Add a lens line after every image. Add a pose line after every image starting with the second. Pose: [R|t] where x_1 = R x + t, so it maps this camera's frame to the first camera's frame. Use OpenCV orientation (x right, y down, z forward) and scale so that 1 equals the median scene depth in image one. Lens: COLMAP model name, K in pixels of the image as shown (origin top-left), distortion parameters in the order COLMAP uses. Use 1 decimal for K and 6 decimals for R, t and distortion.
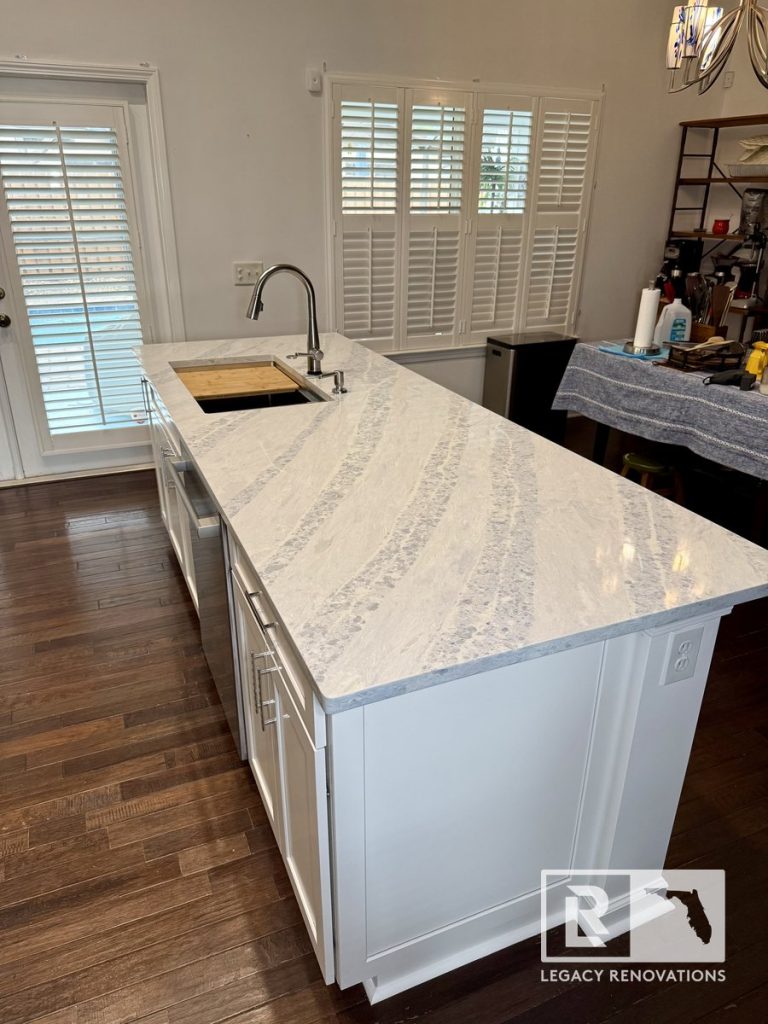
lens RADIAL K [[722.4, 0, 377.8], [0, 722.4, 507.4], [0, 0, 1]] dist [0.067739, -0.088187]
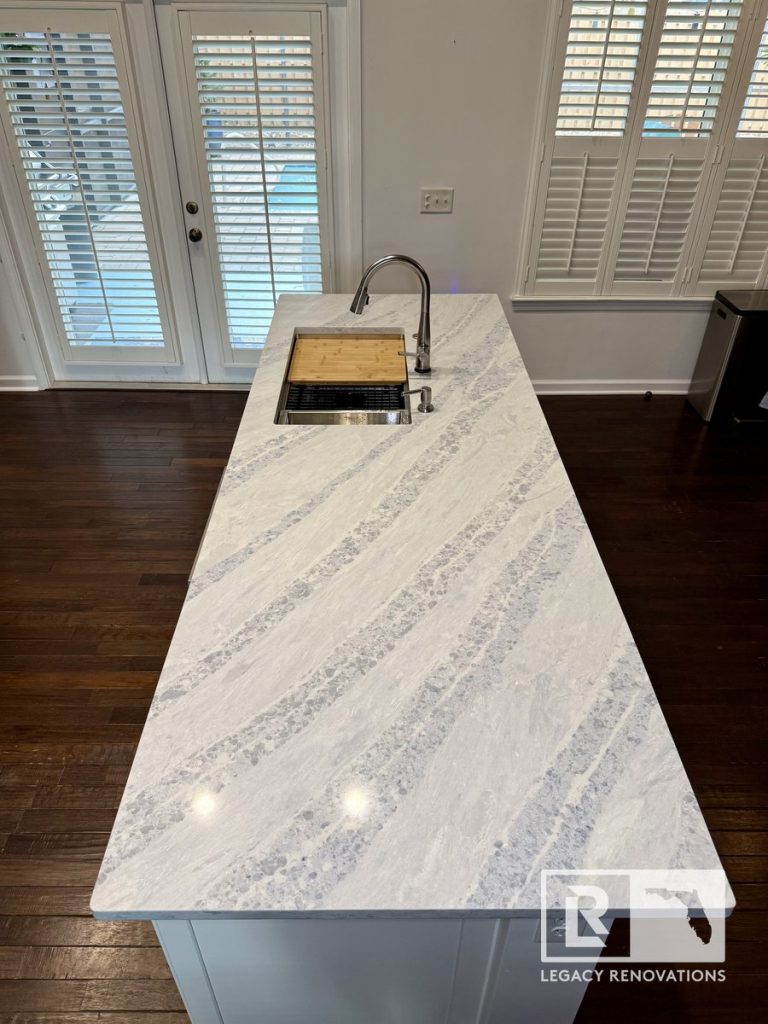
lens RADIAL K [[722.4, 0, 382.3], [0, 722.4, 501.0], [0, 0, 1]] dist [0.067739, -0.088187]
pose [[0.924550, 0.220177, -0.311012, 0.258790], [-0.155708, 0.963216, 0.219022, -0.298745], [0.347795, -0.154070, 0.924825, 0.140931]]
